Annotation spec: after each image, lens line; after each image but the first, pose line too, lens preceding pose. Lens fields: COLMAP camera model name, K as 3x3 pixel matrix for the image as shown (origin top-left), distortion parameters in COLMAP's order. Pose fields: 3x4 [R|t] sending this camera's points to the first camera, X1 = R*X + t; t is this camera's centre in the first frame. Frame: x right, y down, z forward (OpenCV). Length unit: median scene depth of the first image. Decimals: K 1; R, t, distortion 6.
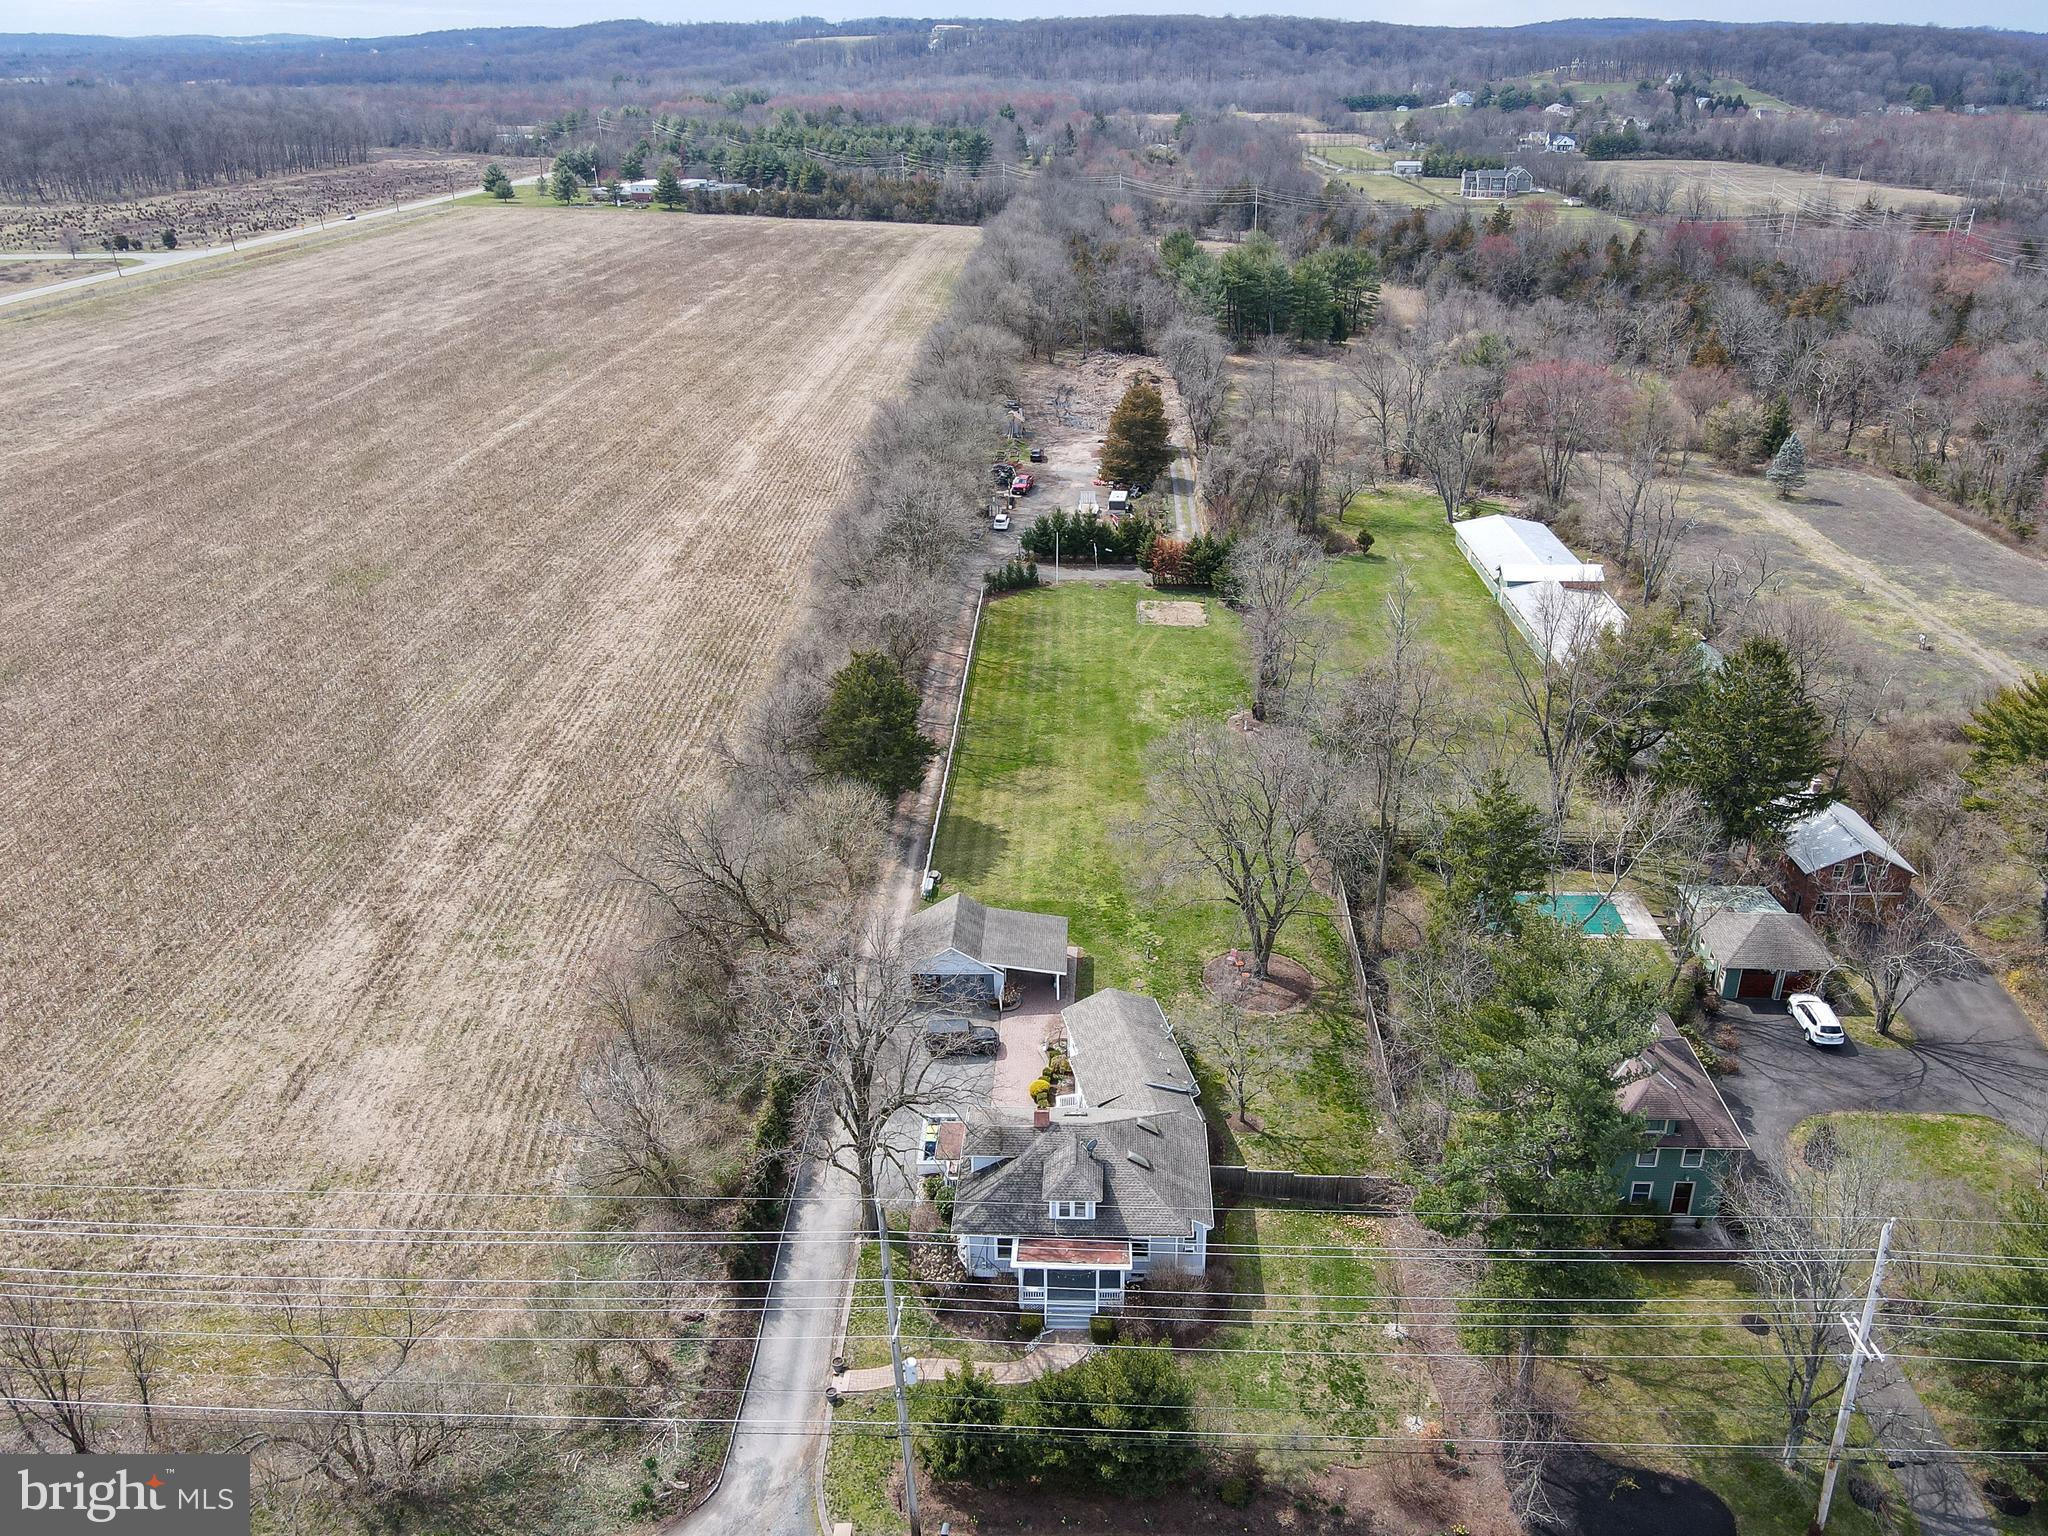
lens RADIAL K [[1533.0, 0, 1099.6], [0, 1533.0, 766.3], [0, 0, 1]] dist [-0.013327, 0.053982]
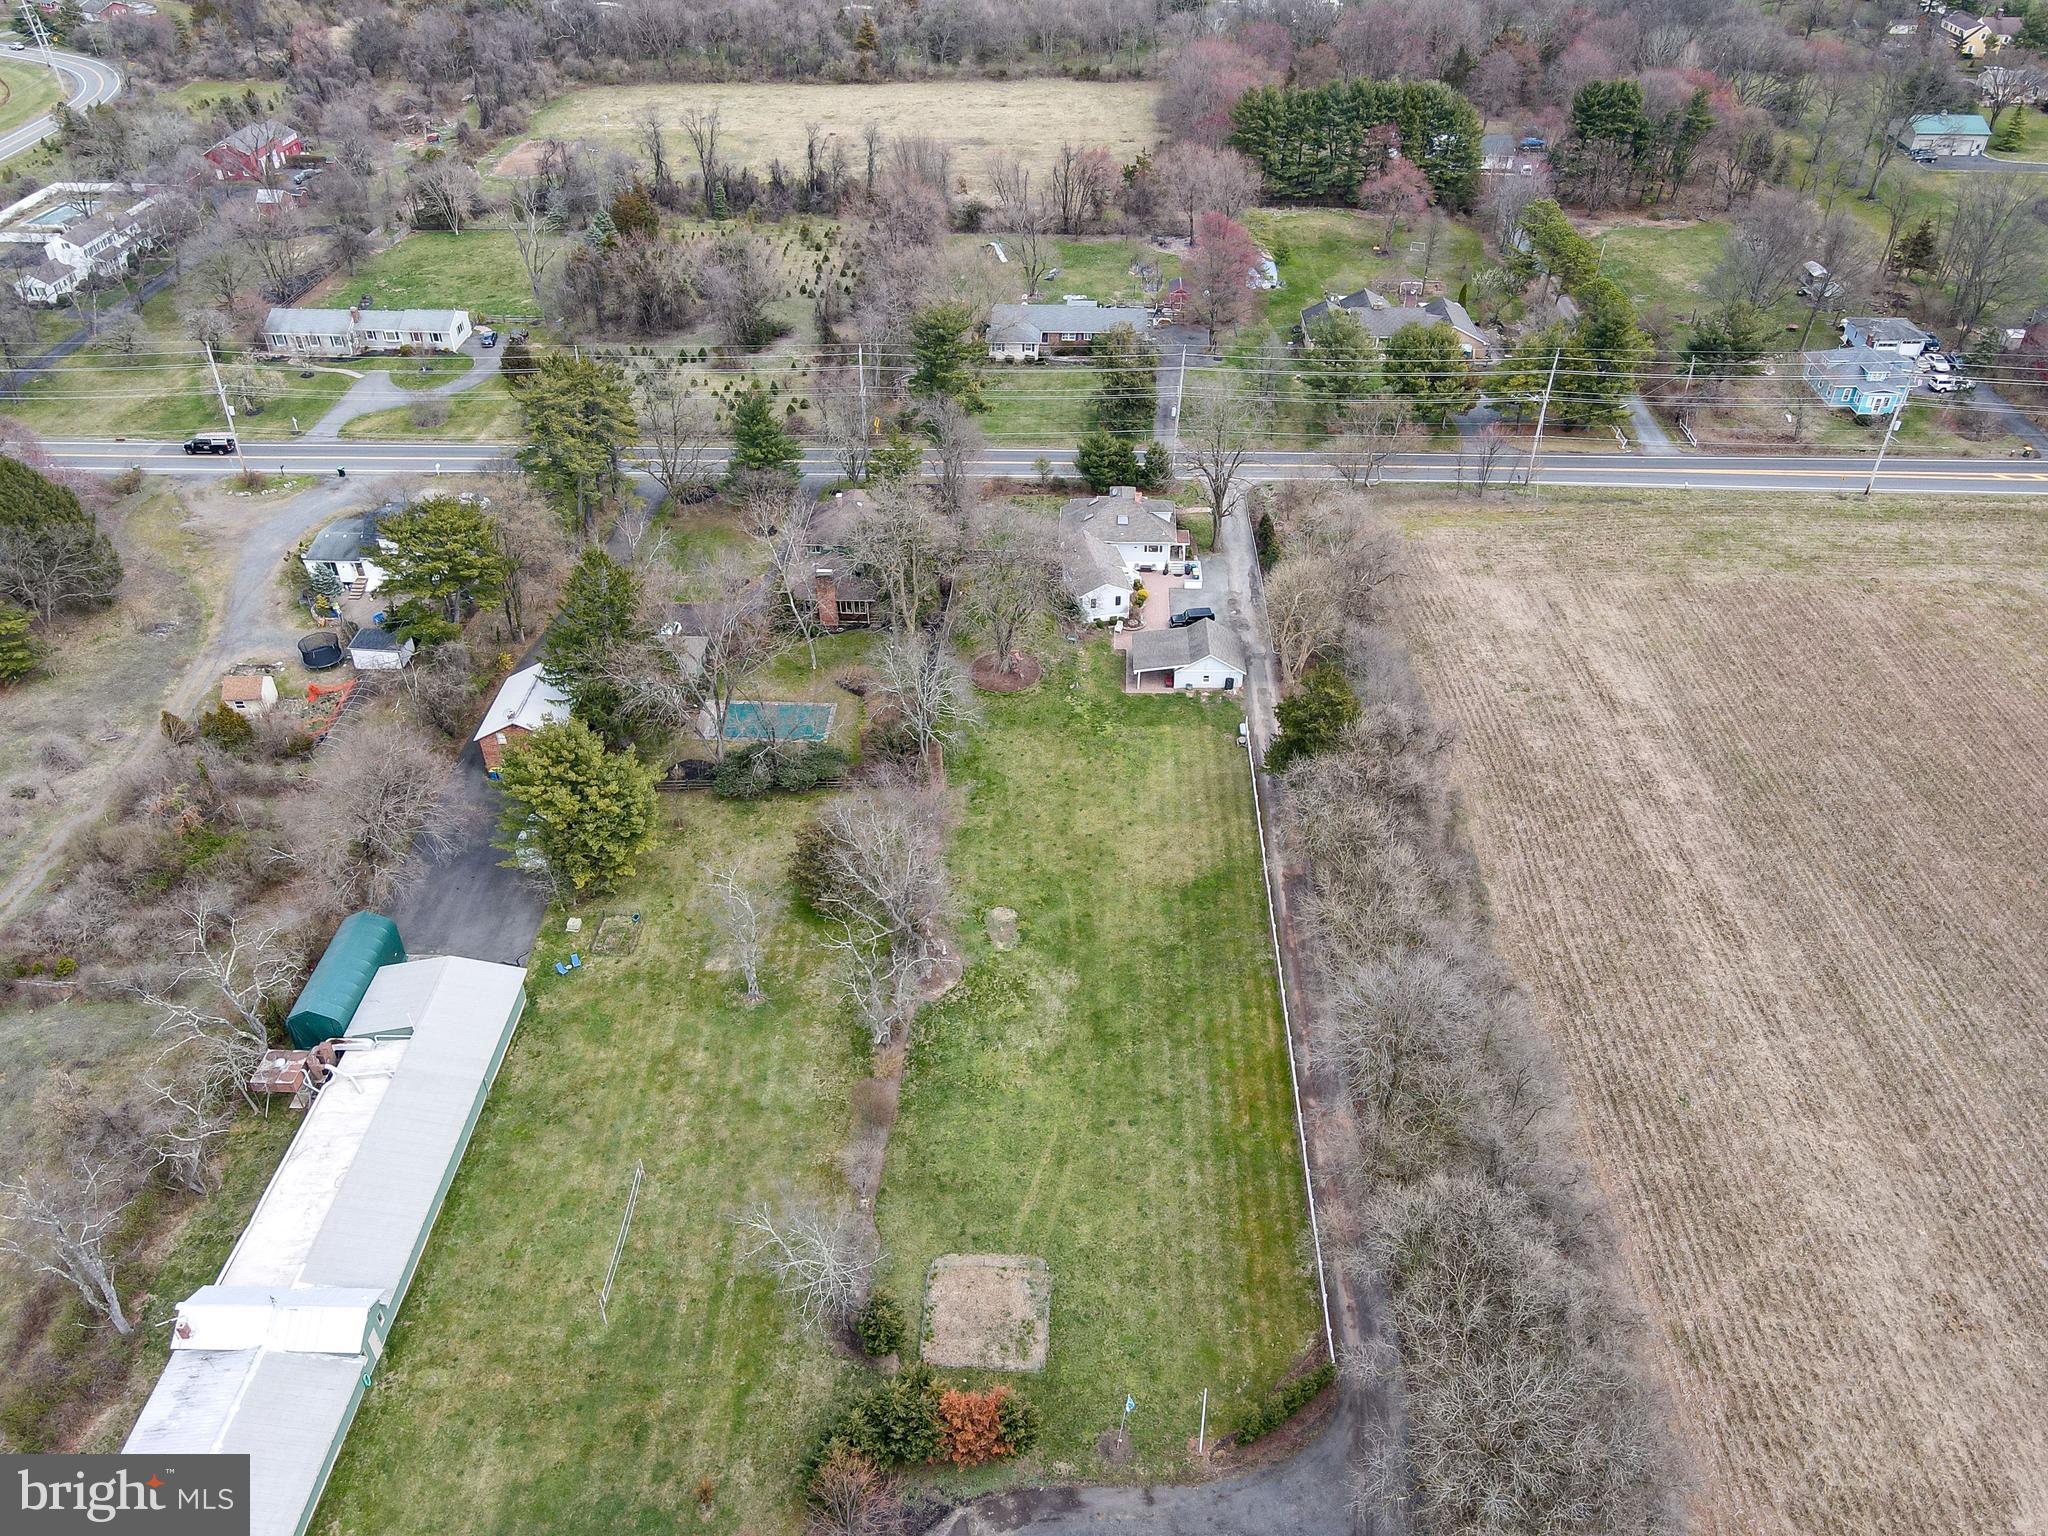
lens RADIAL K [[1549.1, 0, 1034.3], [0, 1549.1, 768.4], [0, 0, 1]] dist [-0.003204, 0.012196]
pose [[-0.999349, -0.023797, 0.027113, 0.025627], [0.012675, 0.472031, 0.881491, -0.943012], [-0.033775, 0.881261, -0.471422, 1.464304]]
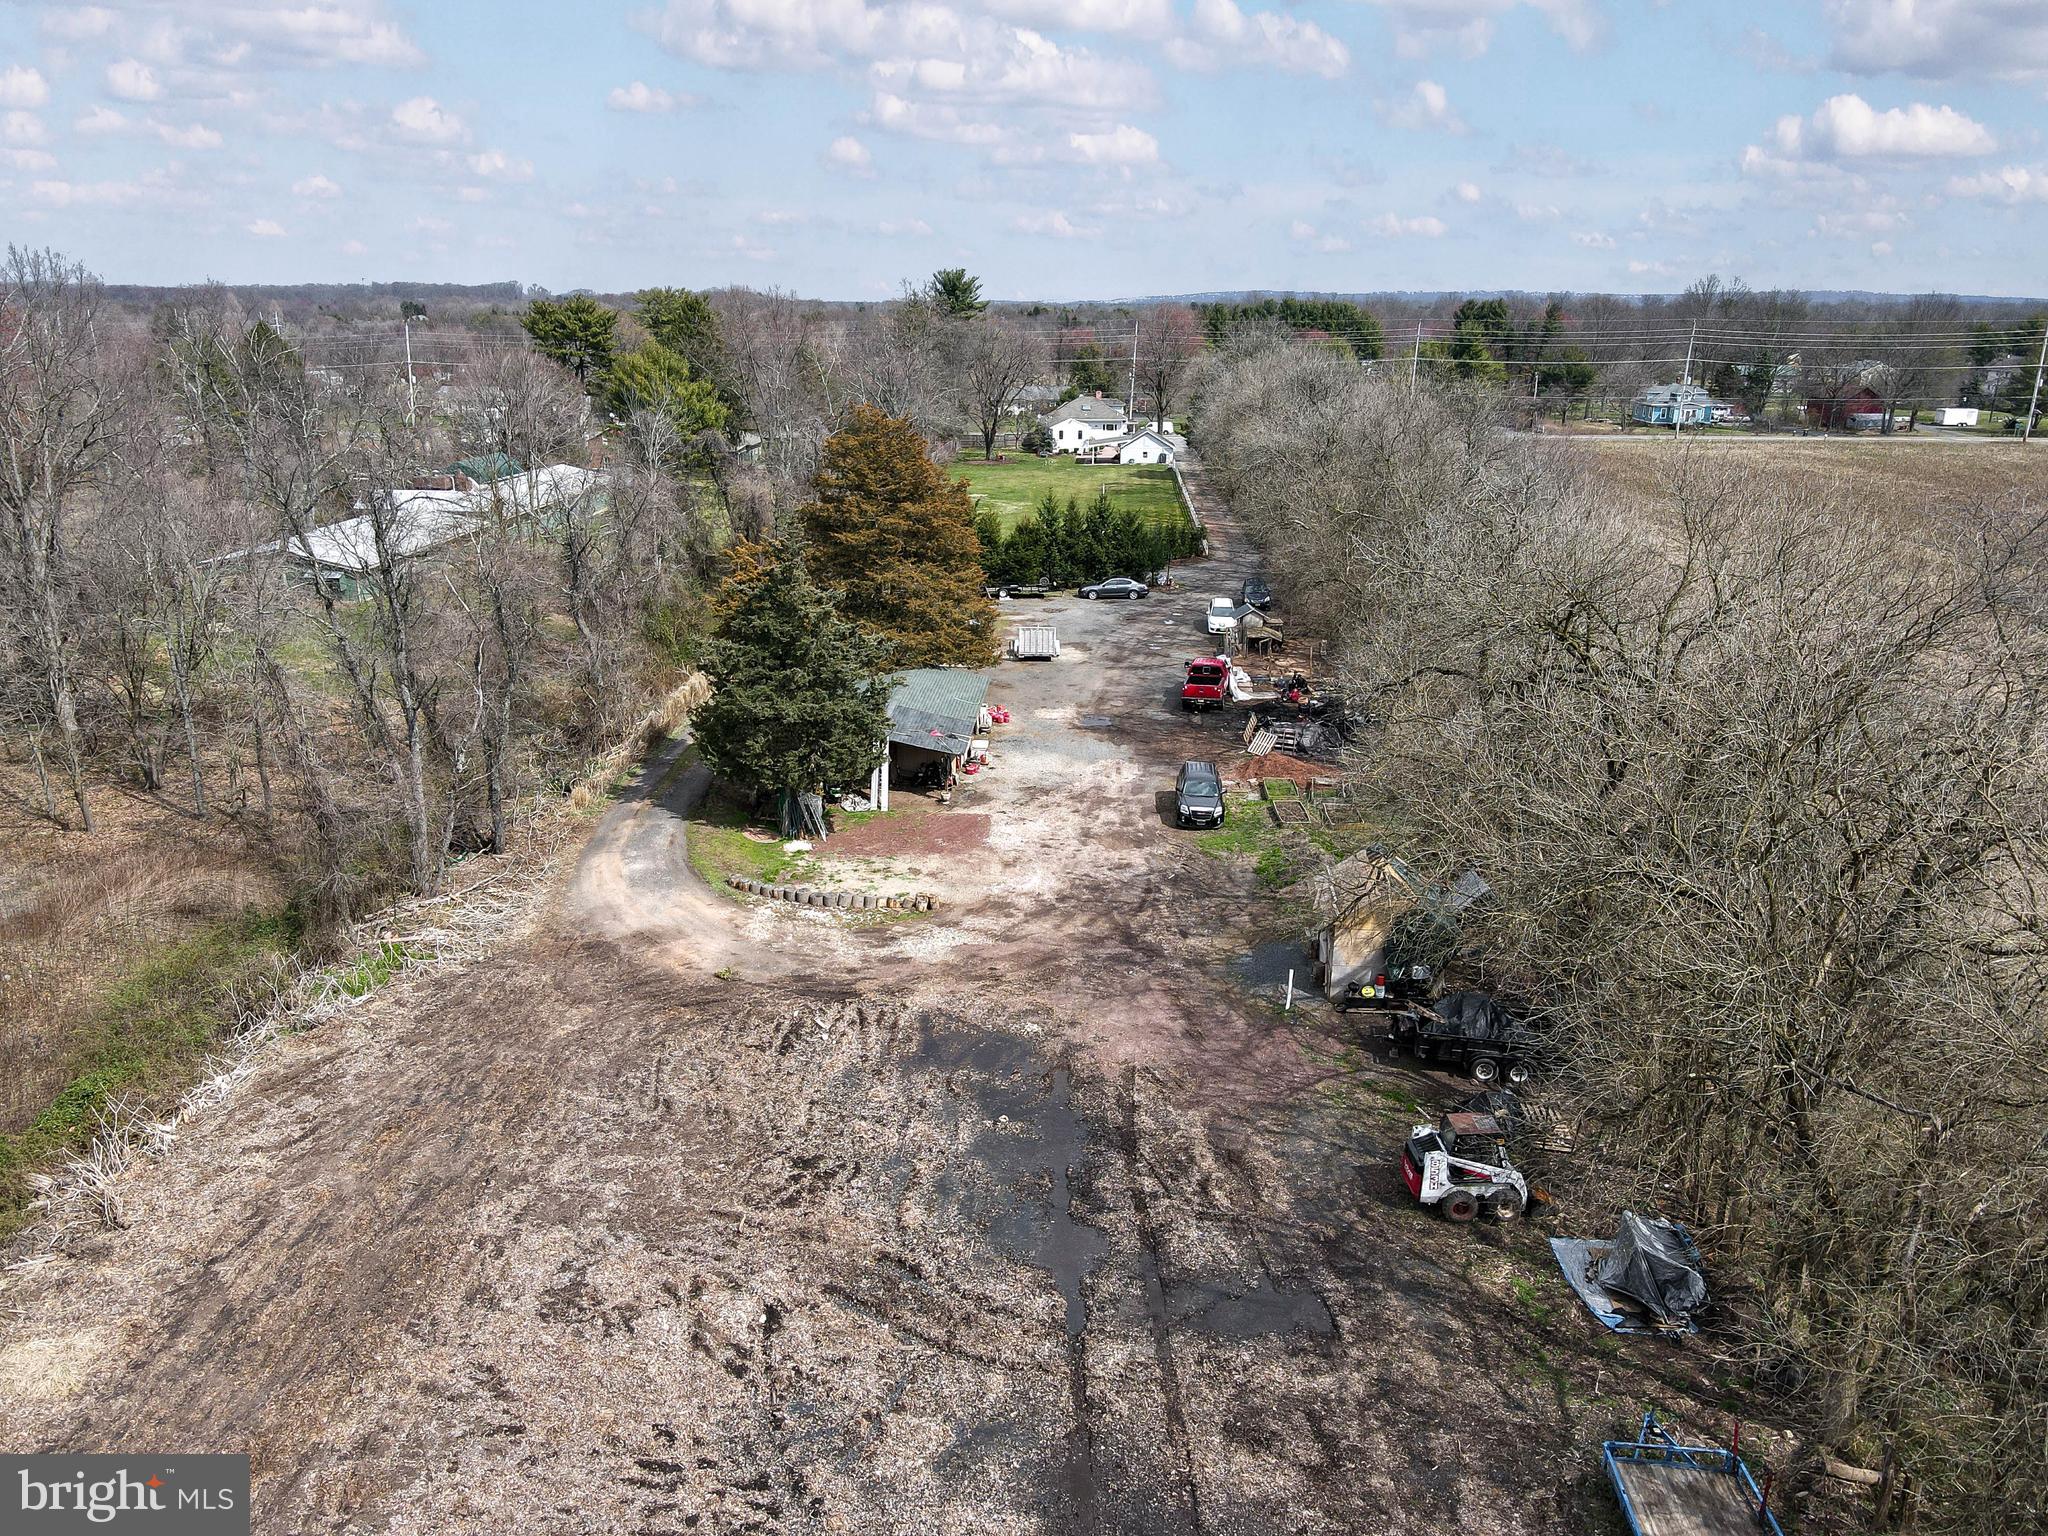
lens RADIAL K [[1502.5, 0, 1013.7], [0, 1502.5, 766.5], [0, 0, 1]] dist [-0.014518, 0.052524]
pose [[-0.997536, -0.035285, 0.060642, -0.044988], [0.014550, 0.741502, 0.670793, -0.696481], [-0.068635, 0.670022, -0.739161, 2.175242]]
